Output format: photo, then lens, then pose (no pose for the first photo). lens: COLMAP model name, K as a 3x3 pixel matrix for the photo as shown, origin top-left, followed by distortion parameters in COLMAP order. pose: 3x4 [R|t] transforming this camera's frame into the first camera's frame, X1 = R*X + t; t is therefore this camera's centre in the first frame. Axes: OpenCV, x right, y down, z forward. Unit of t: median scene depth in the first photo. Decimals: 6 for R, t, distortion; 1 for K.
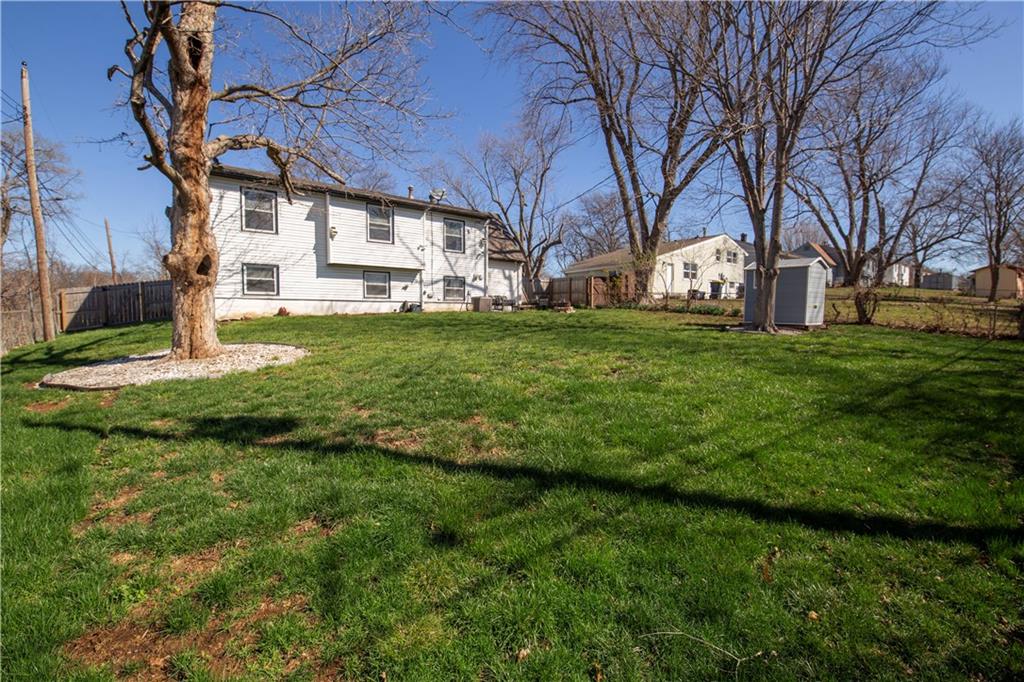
lens RADIAL K [[449.0, 0, 511.9], [0, 449.0, 339.3], [0, 0, 1]] dist [-0.019289, 0.000060]
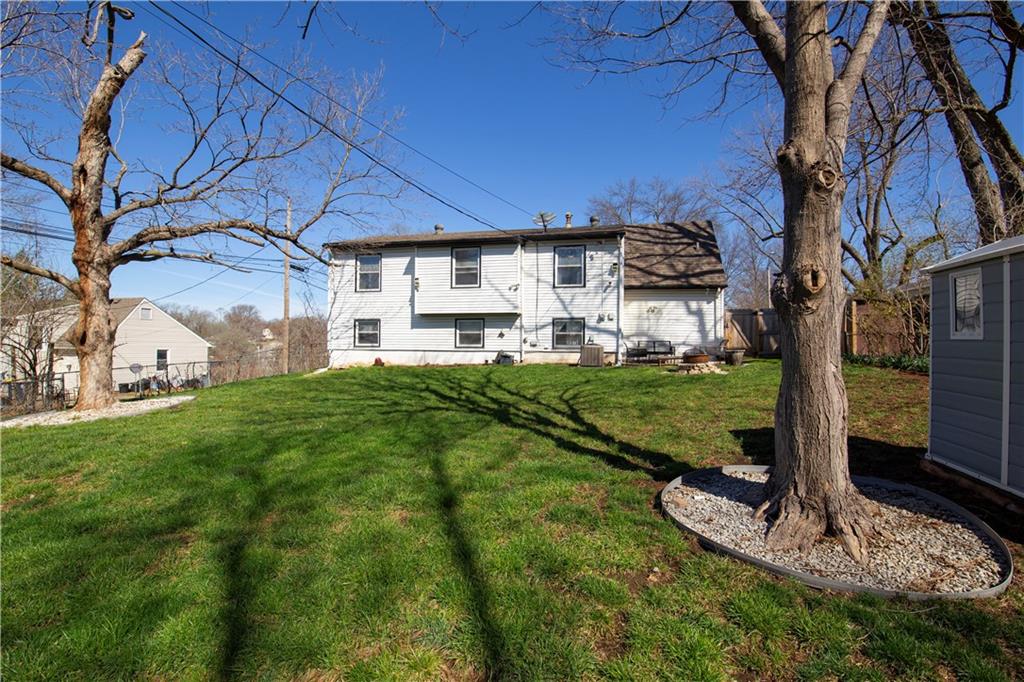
lens RADIAL K [[449.0, 0, 511.9], [0, 449.0, 339.3], [0, 0, 1]] dist [-0.019289, 0.000060]
pose [[0.618185, -0.008521, -0.785986, 0.448824], [-0.049139, 0.997566, -0.049463, -0.065226], [0.784495, 0.069200, 0.616262, 0.481433]]
